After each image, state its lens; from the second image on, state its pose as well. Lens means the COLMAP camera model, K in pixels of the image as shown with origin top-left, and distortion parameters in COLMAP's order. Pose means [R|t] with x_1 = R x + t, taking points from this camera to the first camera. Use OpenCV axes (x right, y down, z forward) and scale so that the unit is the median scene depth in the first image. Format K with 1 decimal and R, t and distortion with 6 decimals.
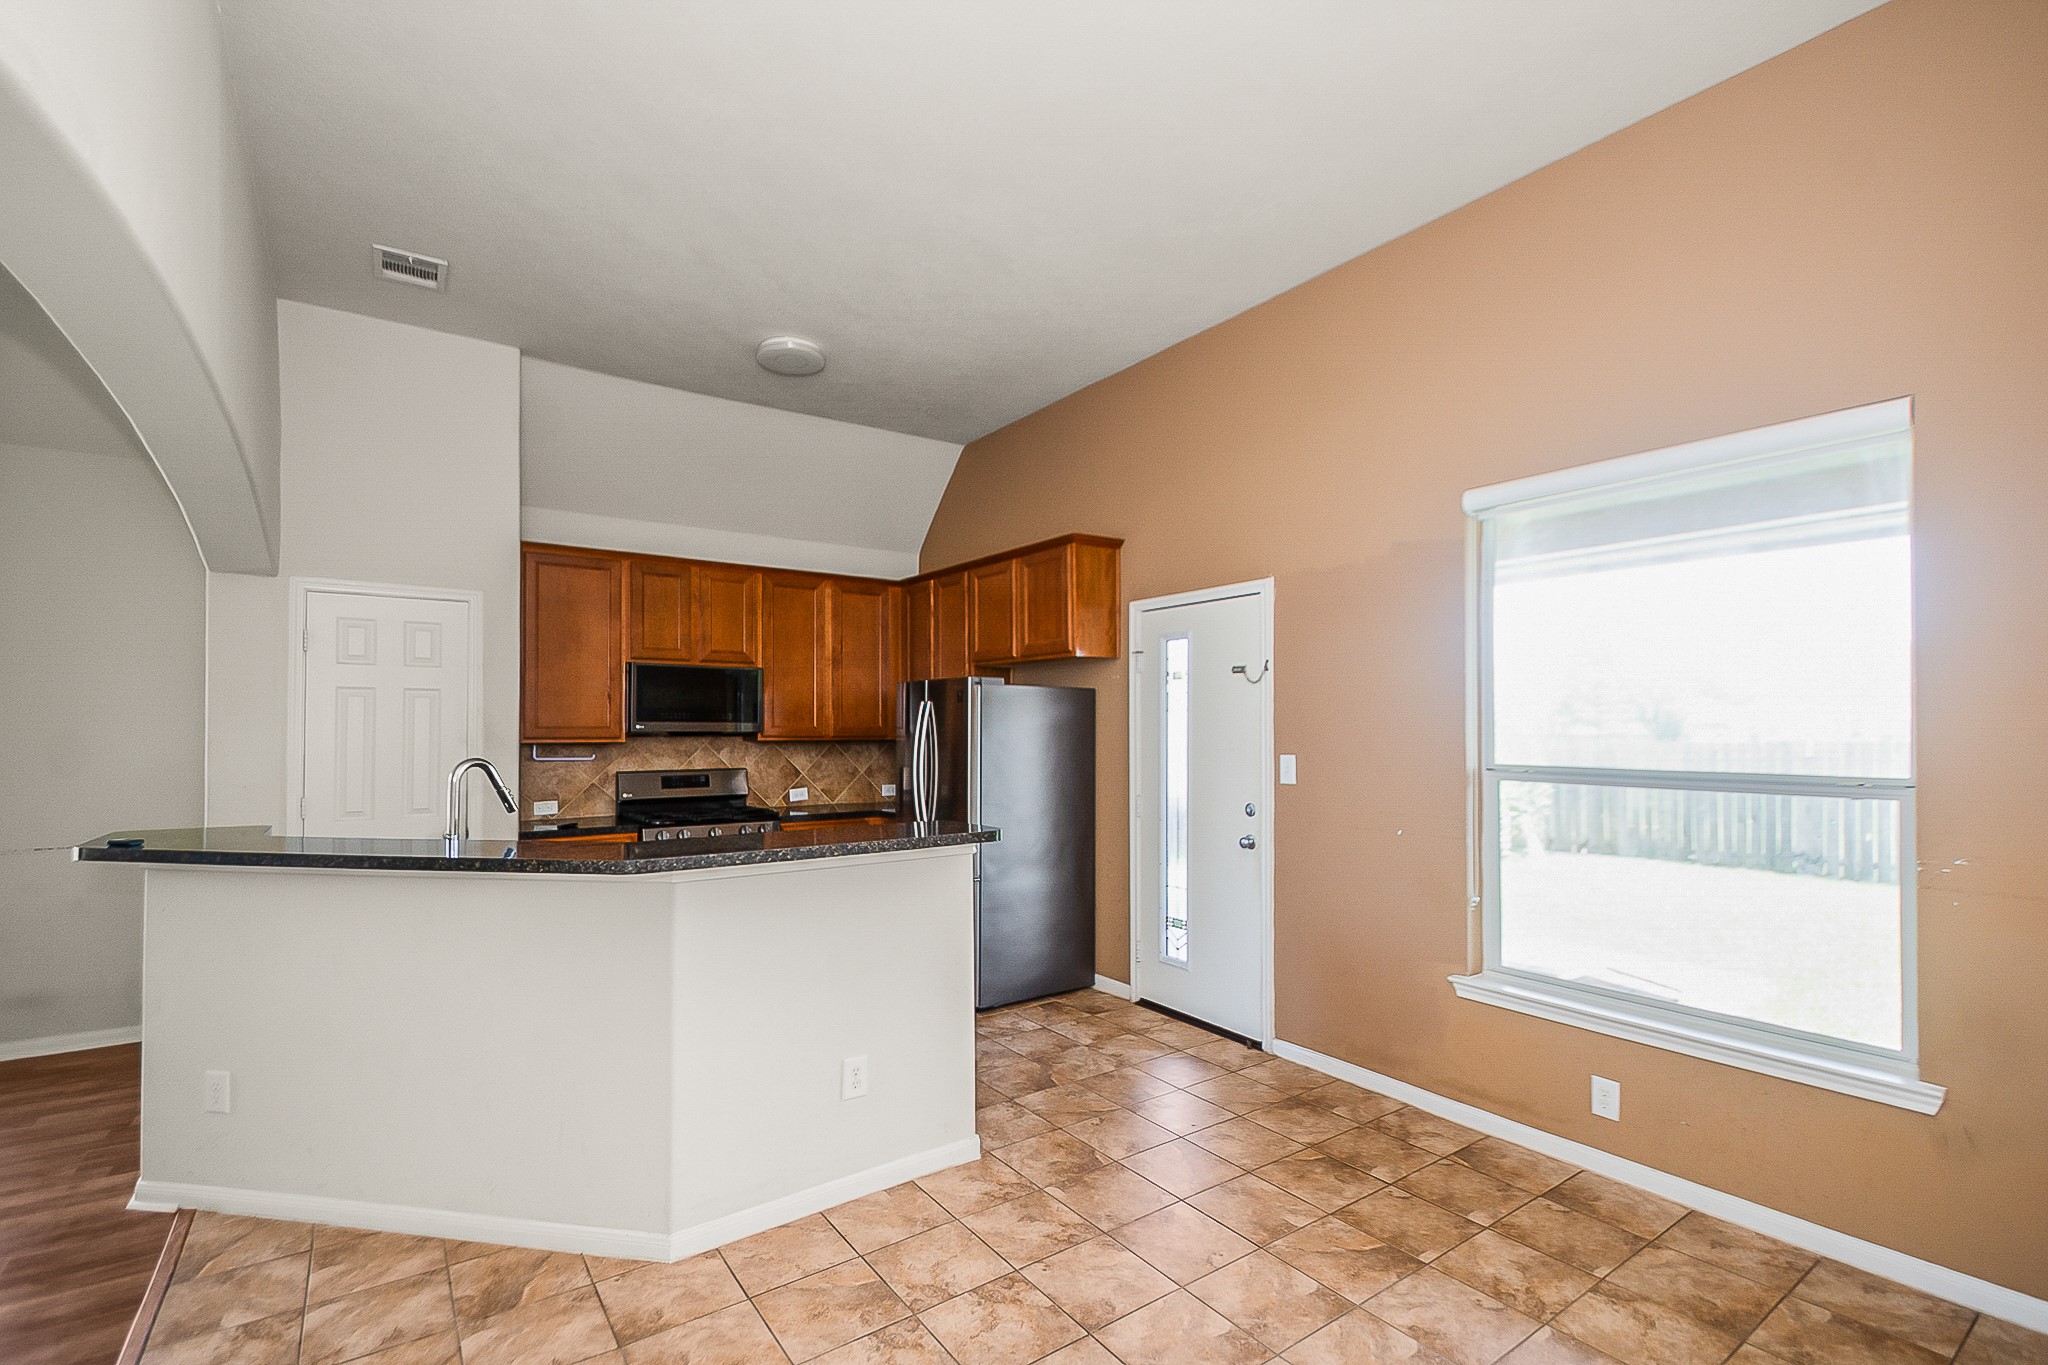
lens RADIAL K [[923.8, 0, 1040.7], [0, 923.8, 716.6], [0, 0, 1]] dist [0.014983, -0.010576]
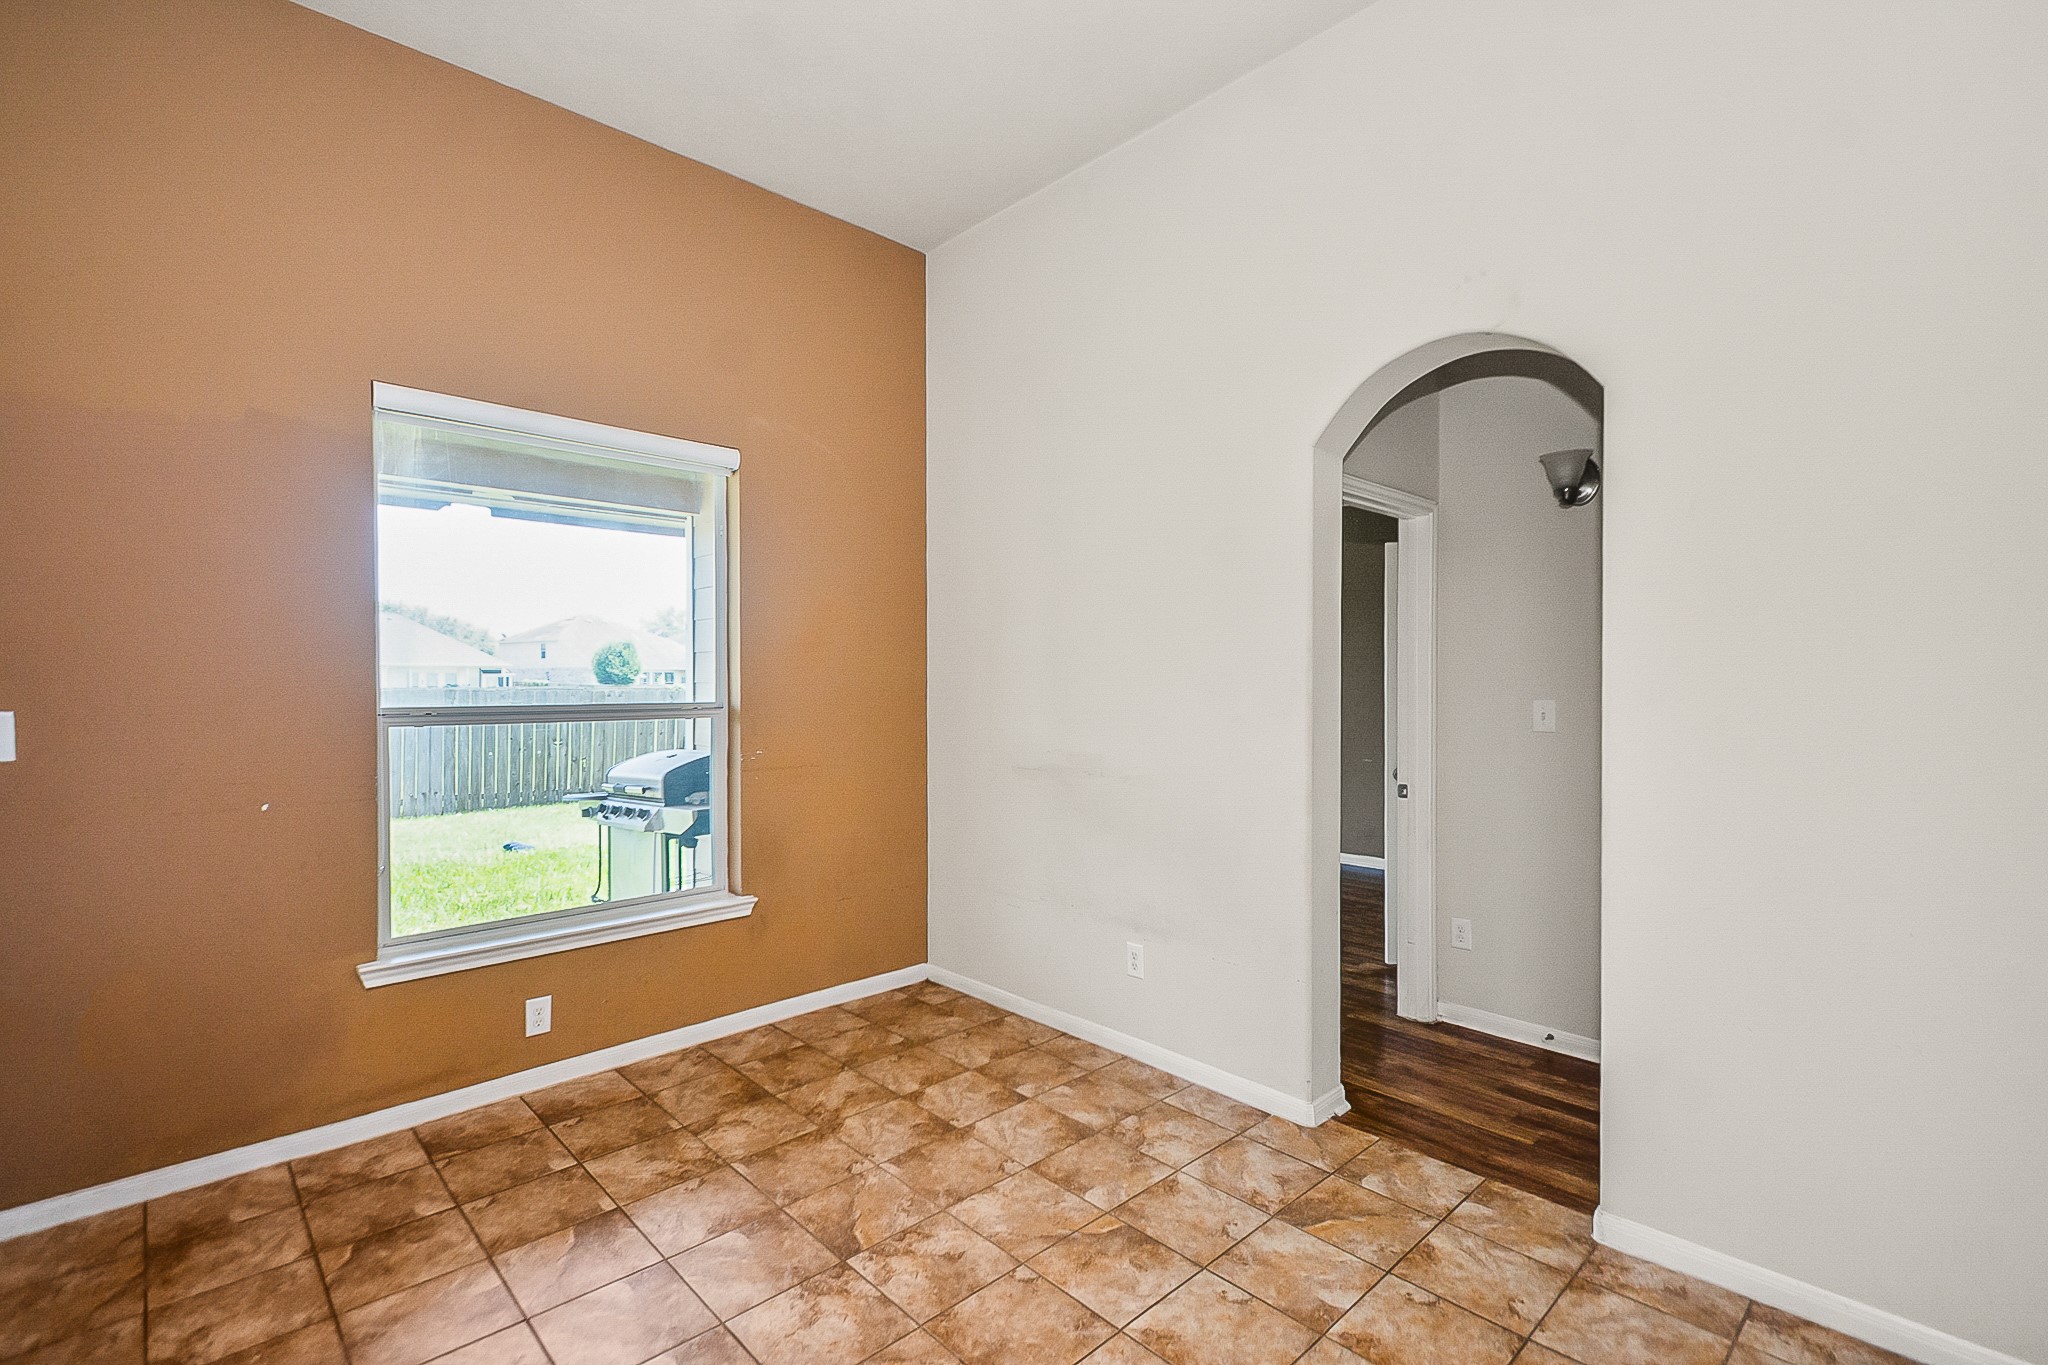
lens RADIAL K [[923.8, 0, 1033.1], [0, 923.8, 689.1], [0, 0, 1]] dist [0.014983, -0.010576]
pose [[-0.143907, -0.011824, 0.989521, -0.394069], [-0.006333, 0.999919, 0.011027, 0.016946], [-0.989571, -0.004680, -0.143970, 0.454388]]
